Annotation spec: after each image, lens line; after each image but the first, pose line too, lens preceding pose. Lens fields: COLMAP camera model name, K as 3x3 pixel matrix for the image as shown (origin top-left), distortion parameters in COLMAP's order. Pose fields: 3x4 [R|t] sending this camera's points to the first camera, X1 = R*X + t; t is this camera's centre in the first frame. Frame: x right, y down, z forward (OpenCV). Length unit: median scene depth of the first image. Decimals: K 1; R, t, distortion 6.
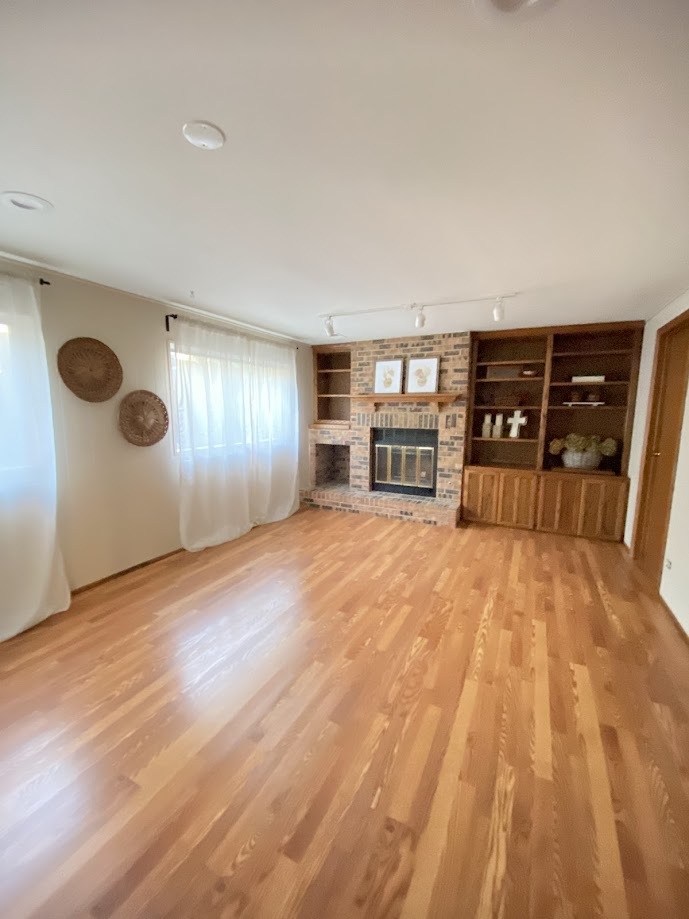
lens RADIAL K [[377.2, 0, 346.1], [0, 377.2, 453.0], [0, 0, 1]] dist [-0.003067, -0.010221]
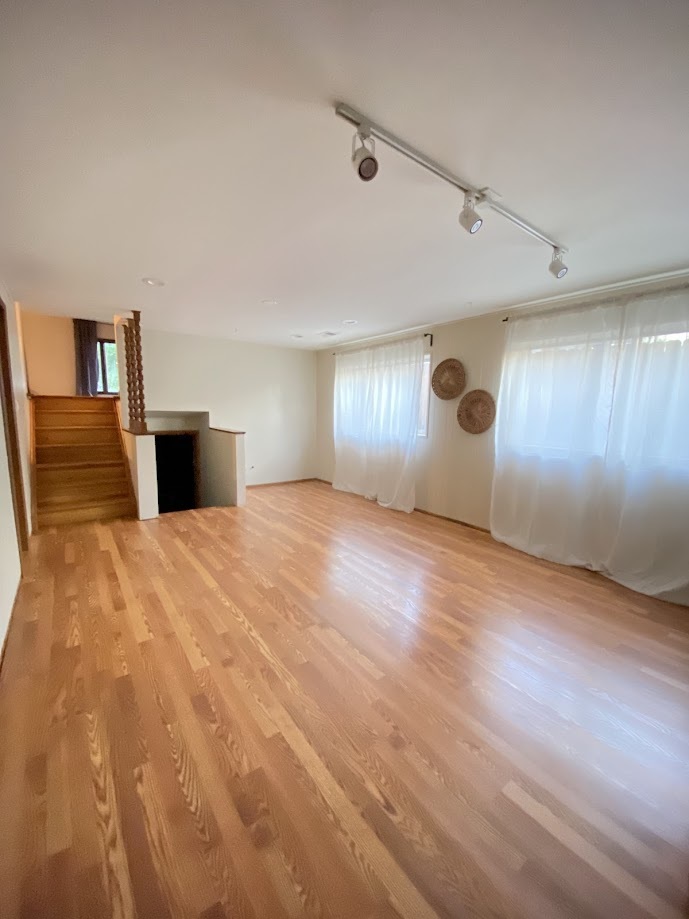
lens RADIAL K [[377.2, 0, 351.6], [0, 377.2, 465.2], [0, 0, 1]] dist [-0.003067, -0.010221]
pose [[-0.447906, 0.119477, -0.886062, 0.925023], [-0.134895, 0.970656, 0.199073, -0.131635], [0.883846, 0.208691, -0.418646, 1.384987]]
